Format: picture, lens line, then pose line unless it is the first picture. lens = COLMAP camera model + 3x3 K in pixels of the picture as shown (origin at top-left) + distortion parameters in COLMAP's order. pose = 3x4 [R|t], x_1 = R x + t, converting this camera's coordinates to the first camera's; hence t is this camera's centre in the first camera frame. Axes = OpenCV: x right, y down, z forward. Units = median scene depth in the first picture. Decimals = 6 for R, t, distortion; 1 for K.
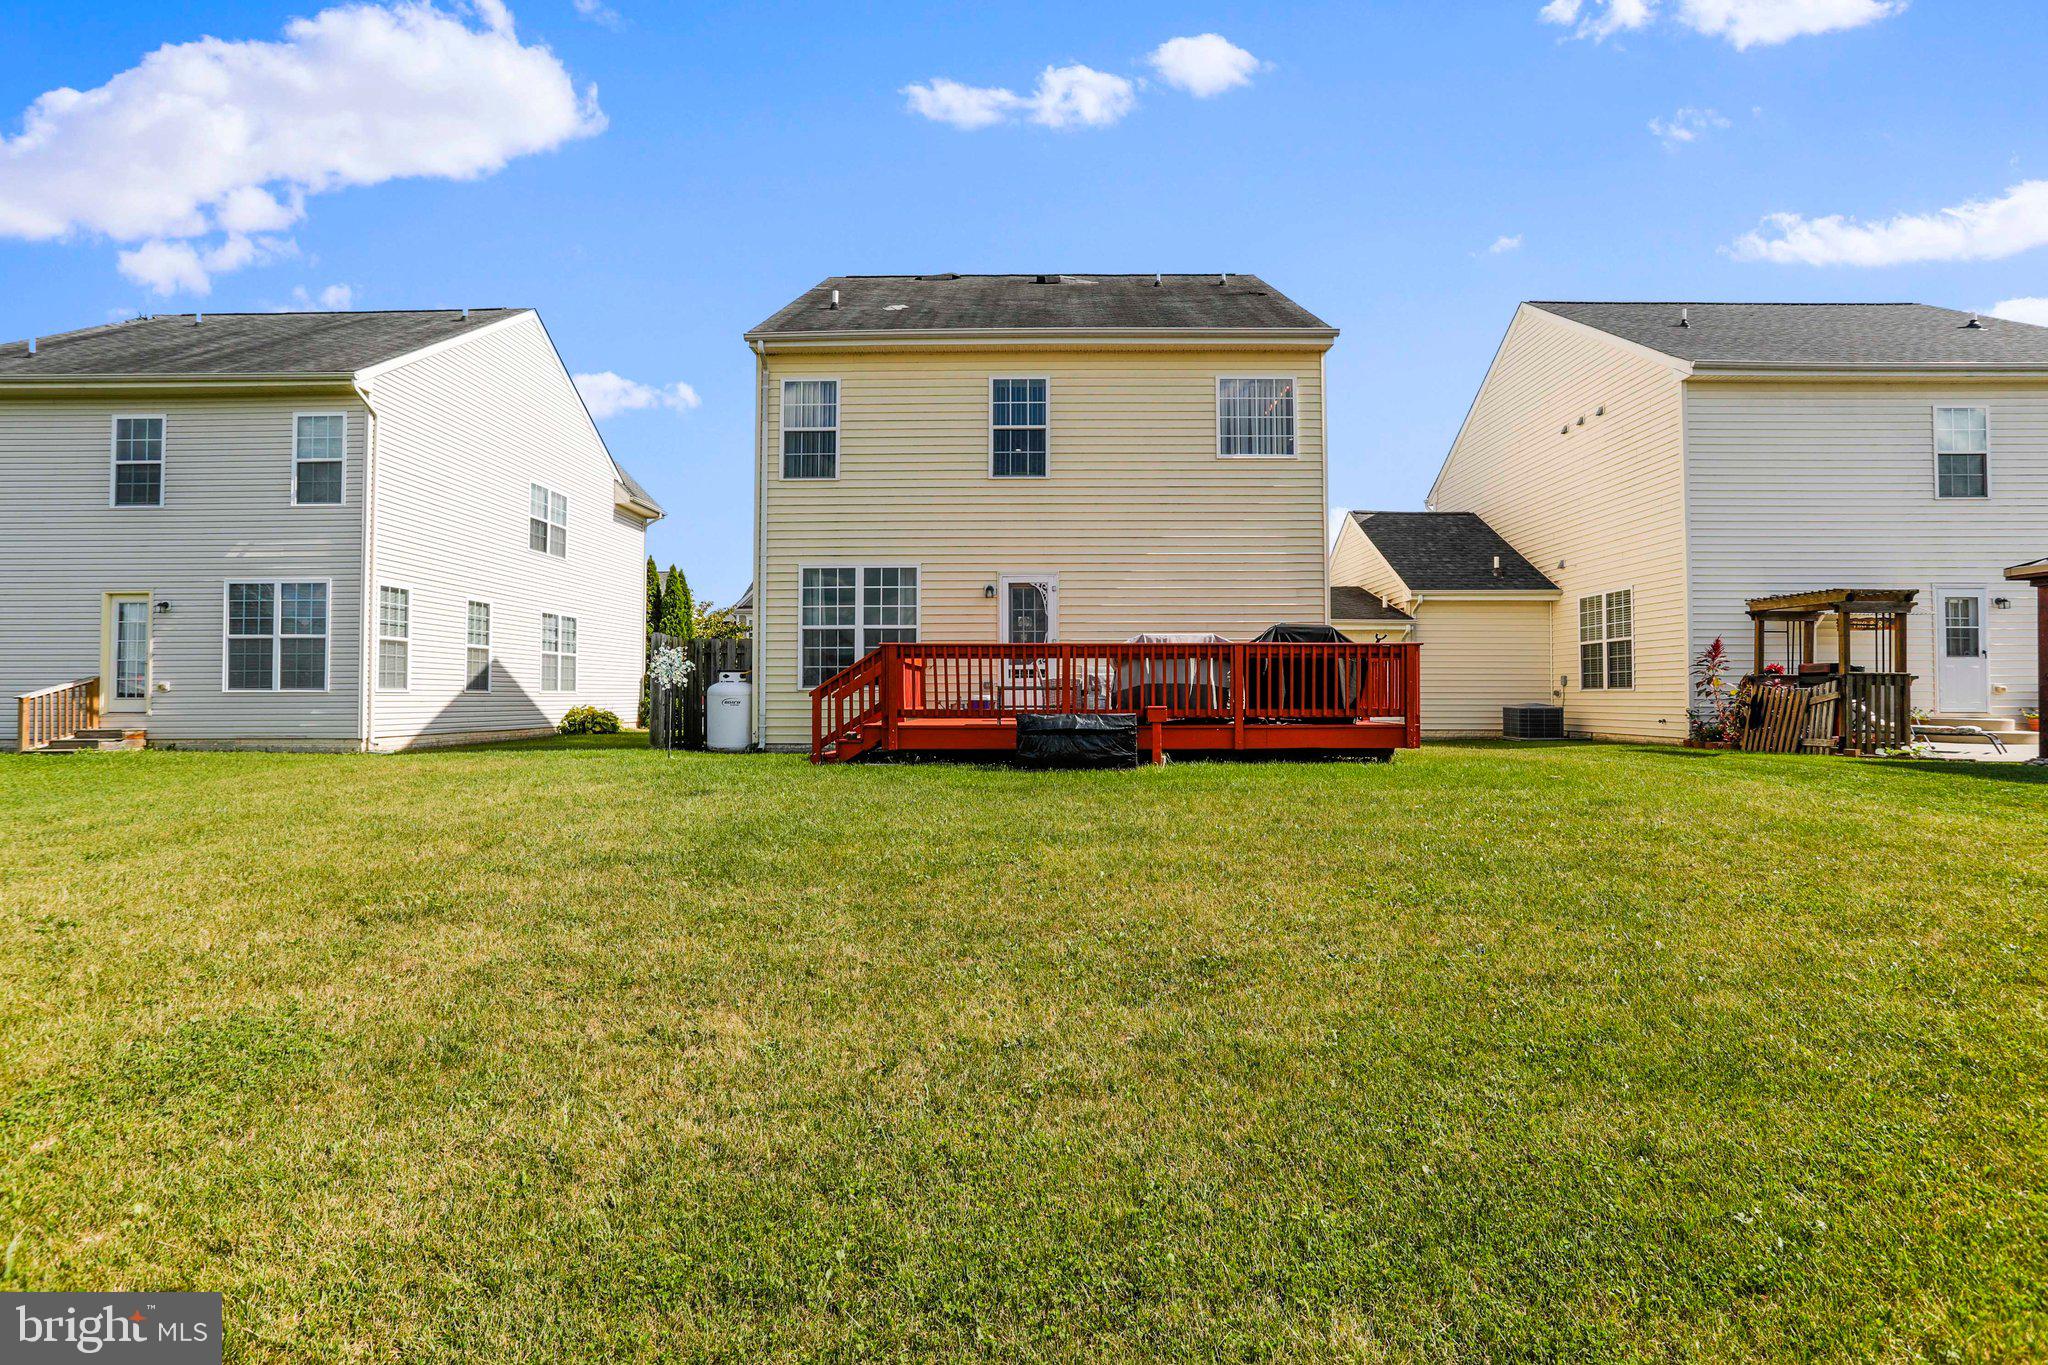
lens RADIAL K [[1006.2, 0, 1026.9], [0, 1006.2, 675.2], [0, 0, 1]] dist [-0.024792, 0.008329]
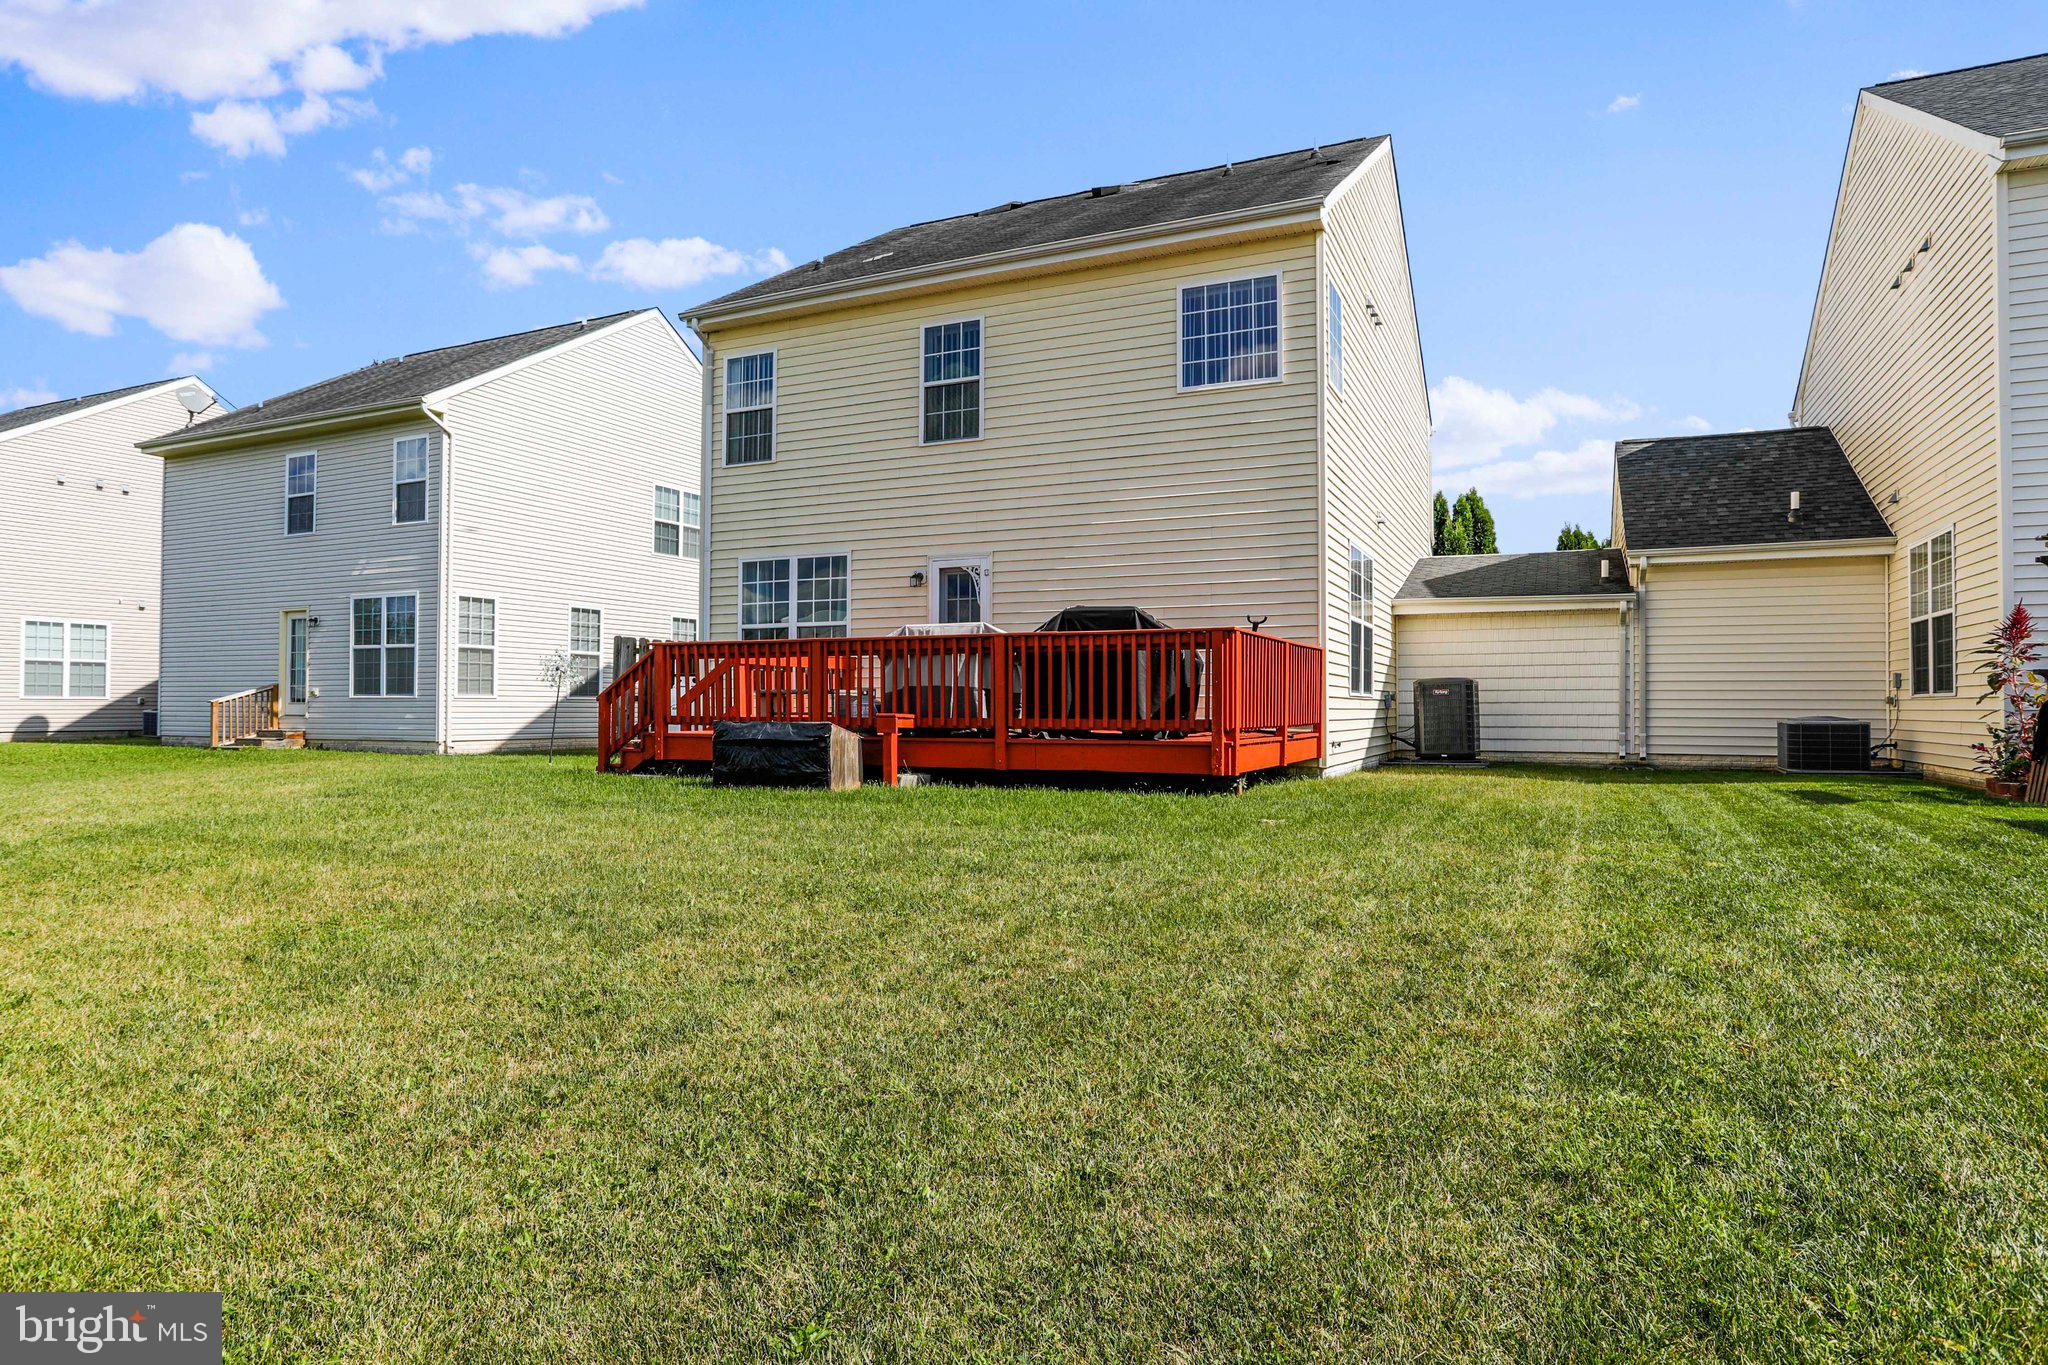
lens RADIAL K [[1175.5, 0, 1024.2], [0, 1175.5, 688.8], [0, 0, 1]] dist [-0.006742, 0.002314]
pose [[0.910035, -0.002641, -0.414523, 0.450459], [0.005618, 0.999966, 0.005962, 0.004066], [0.414493, -0.007754, 0.910019, 0.130640]]
